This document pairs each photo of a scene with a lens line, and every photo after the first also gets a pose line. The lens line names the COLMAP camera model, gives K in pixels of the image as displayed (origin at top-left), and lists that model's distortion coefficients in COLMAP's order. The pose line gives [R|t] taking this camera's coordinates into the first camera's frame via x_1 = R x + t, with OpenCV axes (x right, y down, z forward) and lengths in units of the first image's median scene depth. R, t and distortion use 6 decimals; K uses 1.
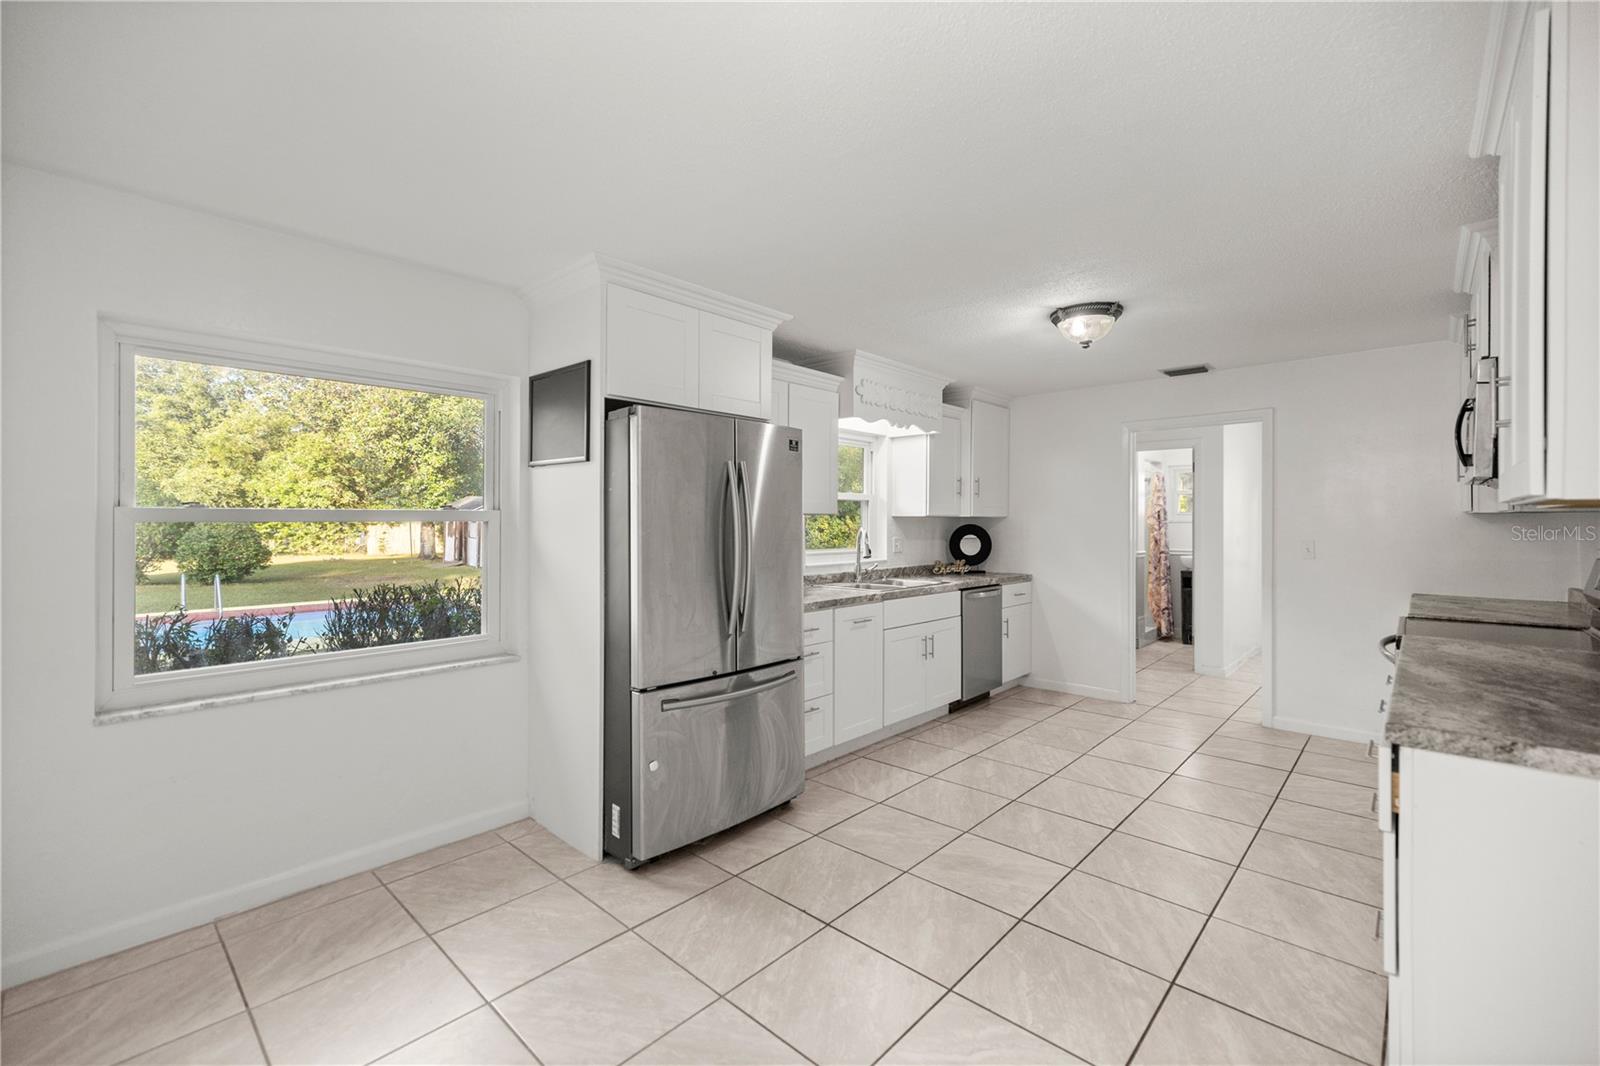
lens RADIAL K [[679.7, 0, 796.1], [0, 679.7, 525.0], [0, 0, 1]] dist [0.000728, 0.000022]
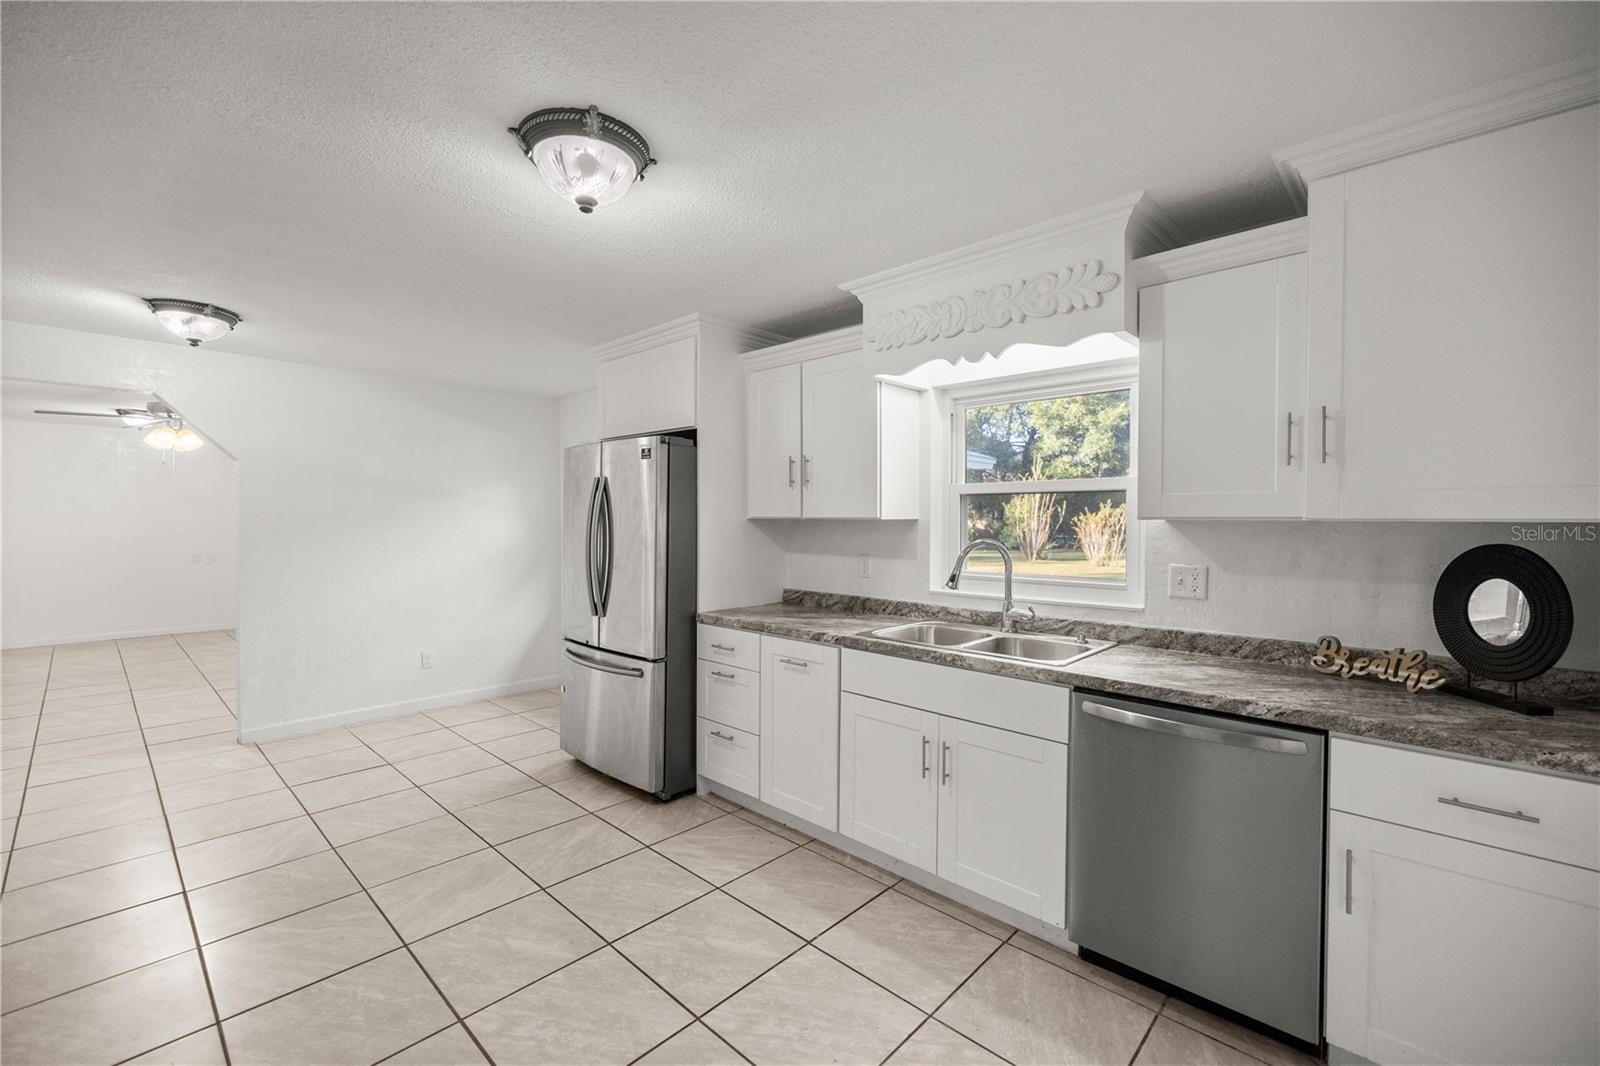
lens RADIAL K [[662.4, 0, 793.7], [0, 662.4, 536.8], [0, 0, 1]] dist [0.001191, 0.000103]
pose [[-0.008668, 0.020367, -0.999755, 0.818922], [-0.009548, 0.999745, 0.020449, -0.010531], [0.999917, 0.009722, -0.008471, 1.004388]]
